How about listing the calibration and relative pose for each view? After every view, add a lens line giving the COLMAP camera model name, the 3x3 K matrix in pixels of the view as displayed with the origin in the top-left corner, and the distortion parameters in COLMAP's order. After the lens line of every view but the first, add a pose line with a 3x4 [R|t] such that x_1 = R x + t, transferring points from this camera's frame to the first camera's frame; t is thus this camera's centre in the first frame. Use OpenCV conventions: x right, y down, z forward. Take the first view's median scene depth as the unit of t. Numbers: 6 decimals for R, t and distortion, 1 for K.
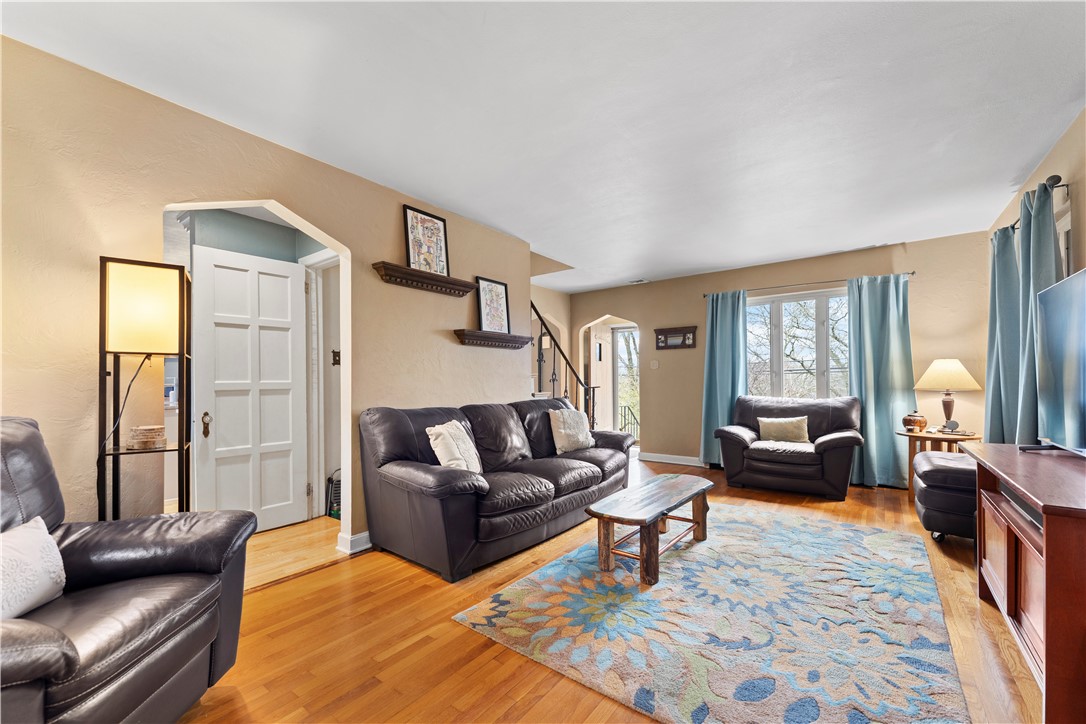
lens RADIAL K [[436.8, 0, 538.0], [0, 436.8, 384.8], [0, 0, 1]] dist [0.000726, 0.000016]
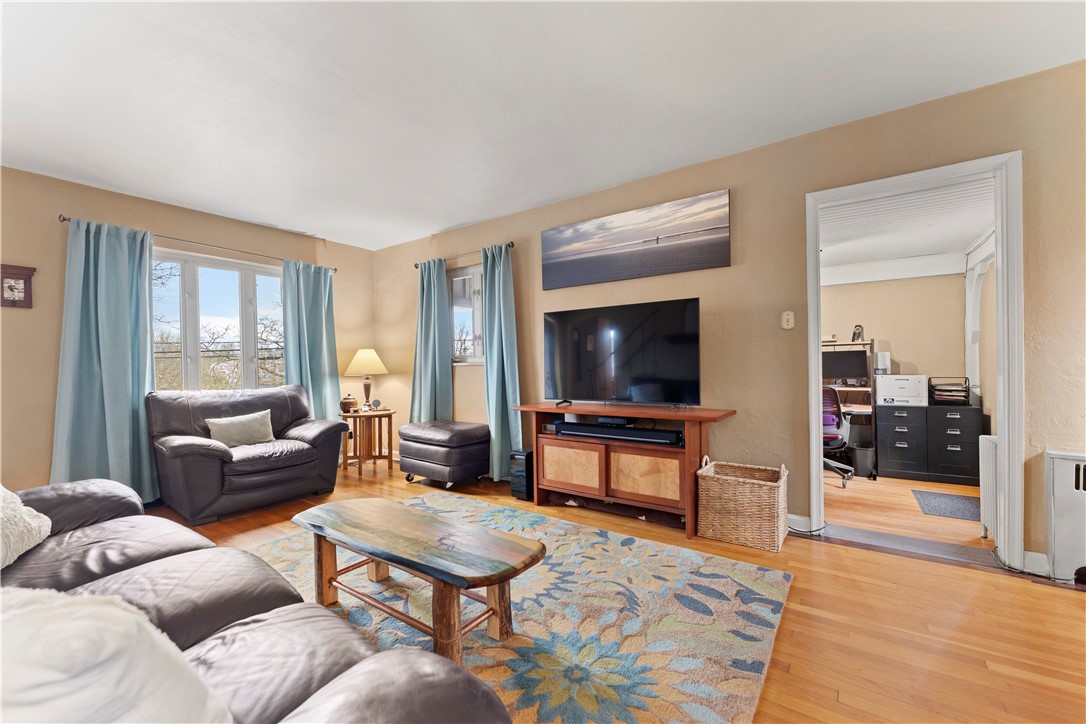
lens RADIAL K [[440.2, 0, 543.0], [0, 440.2, 362.0], [0, 0, 1]] dist [0.001433, 0.000120]
pose [[-0.045480, 0.011000, 0.998905, -0.304374], [0.020742, 0.999734, -0.010064, -0.000901], [-0.998750, 0.020261, -0.045696, 0.585544]]
